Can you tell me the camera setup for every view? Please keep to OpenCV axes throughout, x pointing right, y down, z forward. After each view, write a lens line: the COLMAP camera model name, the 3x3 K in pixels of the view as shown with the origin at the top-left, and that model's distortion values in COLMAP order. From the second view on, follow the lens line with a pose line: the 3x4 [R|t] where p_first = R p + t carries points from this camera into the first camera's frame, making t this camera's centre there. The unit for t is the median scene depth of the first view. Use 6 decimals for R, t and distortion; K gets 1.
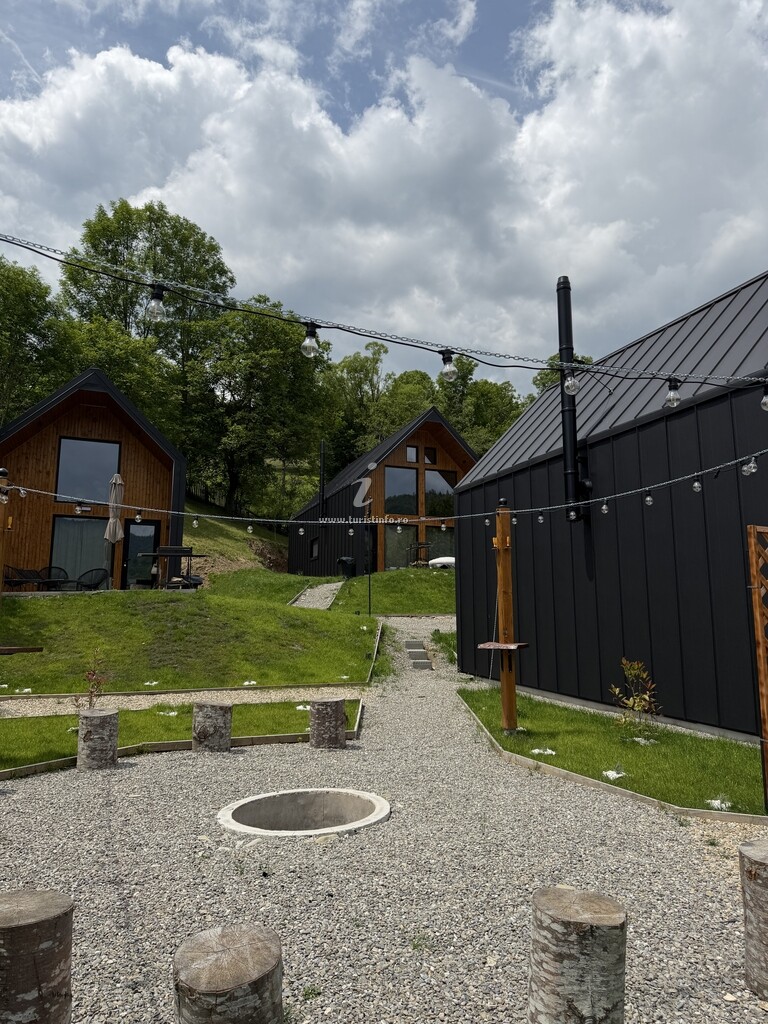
lens RADIAL K [[713.3, 0, 384.0], [0, 713.3, 512.0], [0, 0, 1]] dist [0.083883, -0.140963]
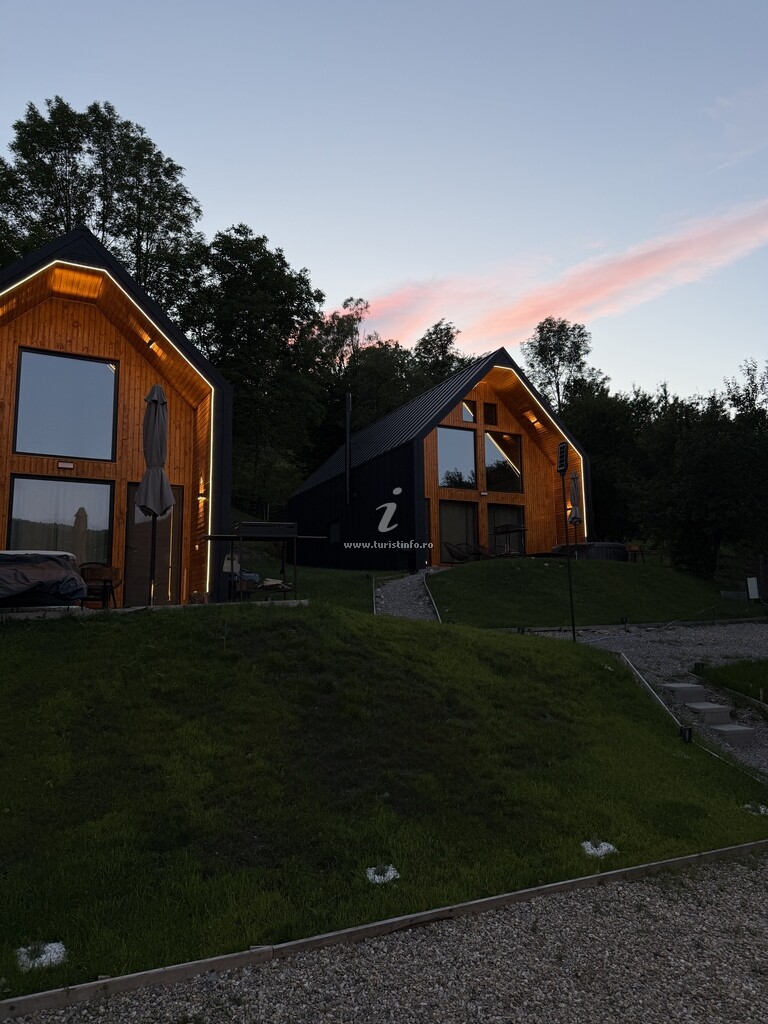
lens RADIAL K [[715.5, 0, 382.4], [0, 715.5, 517.4], [0, 0, 1]] dist [0.086760, -0.095394]
pose [[0.995371, -0.000289, 0.096110, -0.397385], [-0.001932, 0.999733, 0.023017, 0.050063], [-0.096091, -0.023096, 0.995105, 0.698164]]
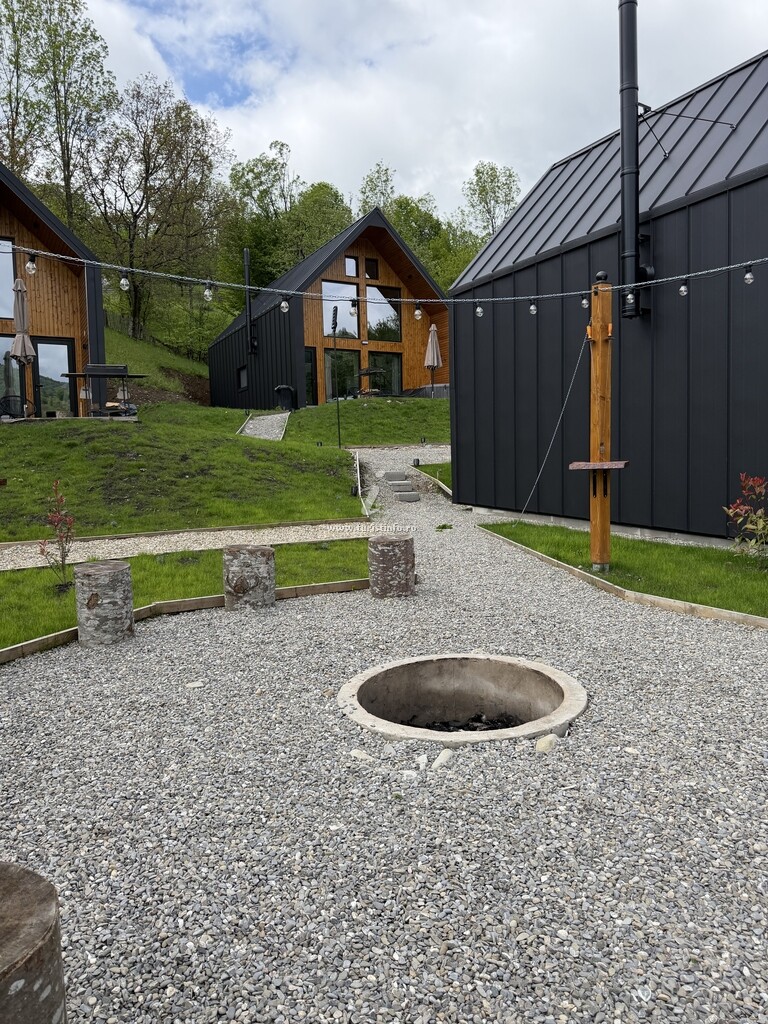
lens RADIAL K [[715.5, 0, 382.4], [0, 715.5, 517.4], [0, 0, 1]] dist [0.086760, -0.095394]
pose [[0.992090, -0.035487, 0.120404, -0.125169], [0.006687, 0.972786, 0.231610, 0.041775], [-0.125347, -0.228973, 0.965329, 0.179284]]
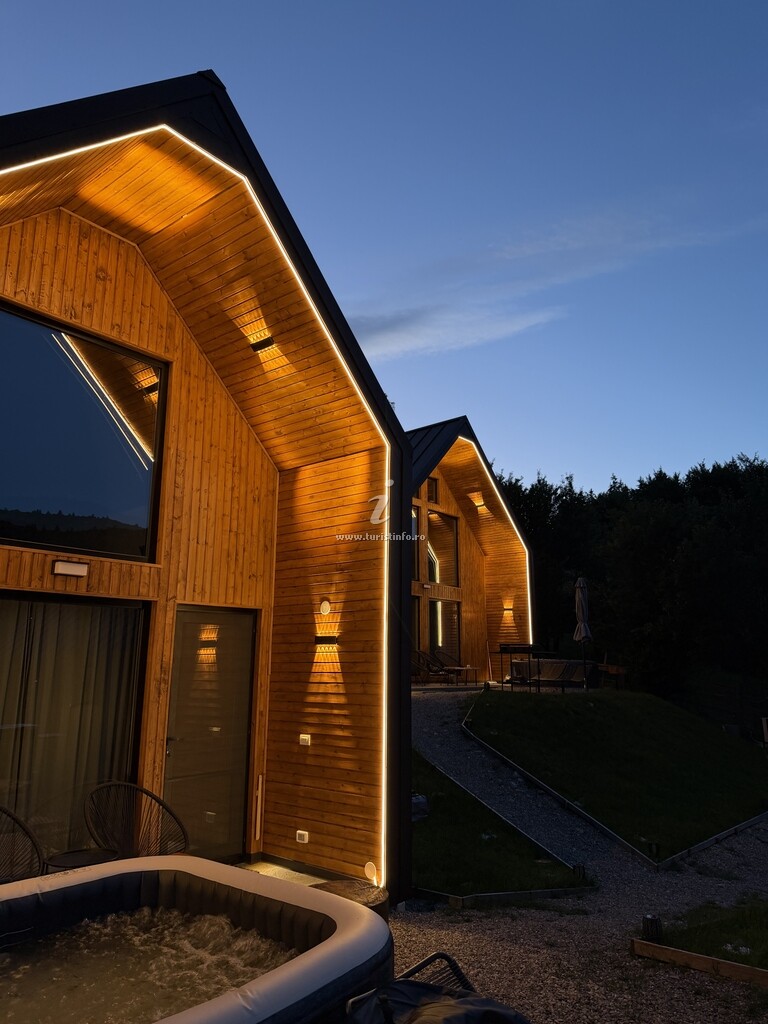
lens RADIAL K [[715.5, 0, 382.4], [0, 715.5, 517.4], [0, 0, 1]] dist [0.086760, -0.095394]
pose [[0.880900, 0.103756, 0.461790, -0.861096], [-0.086023, 0.994523, -0.059357, -0.035413], [-0.465419, 0.012563, 0.885001, 1.363708]]
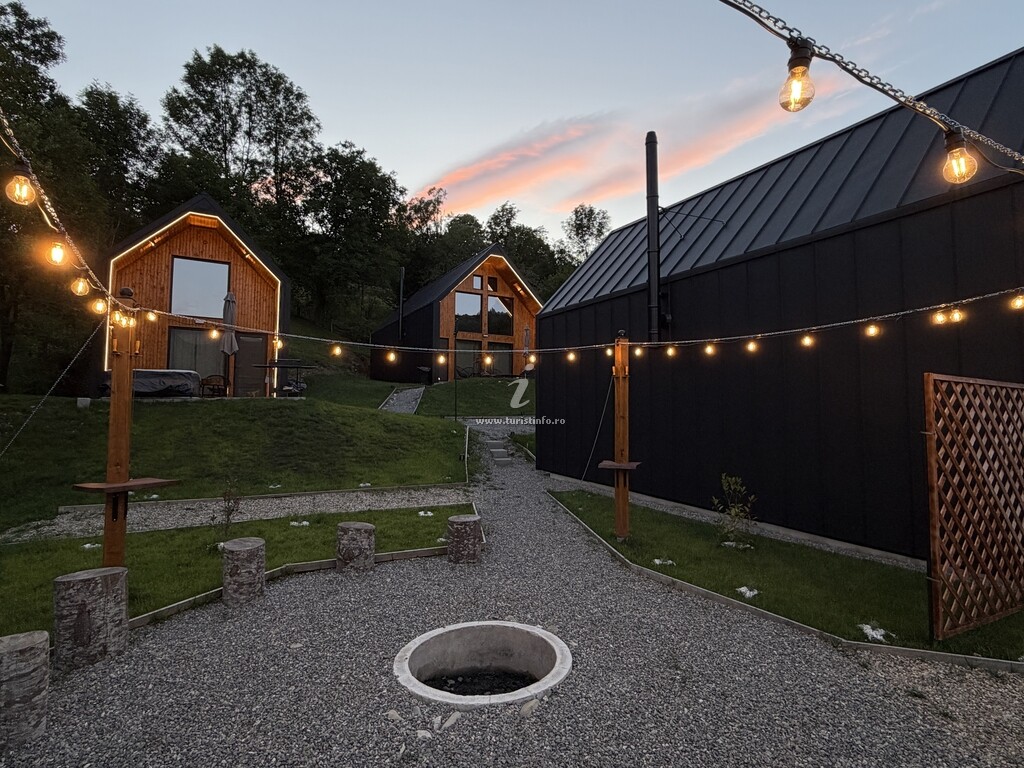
lens RADIAL K [[551.8, 0, 508.5], [0, 551.8, 388.4], [0, 0, 1]] dist [0.001302, 0.001893]
pose [[0.991454, 0.012247, 0.129879, -0.084896], [-0.026246, 0.993952, 0.106629, -0.011956], [-0.127788, -0.109127, 0.985780, 0.145761]]
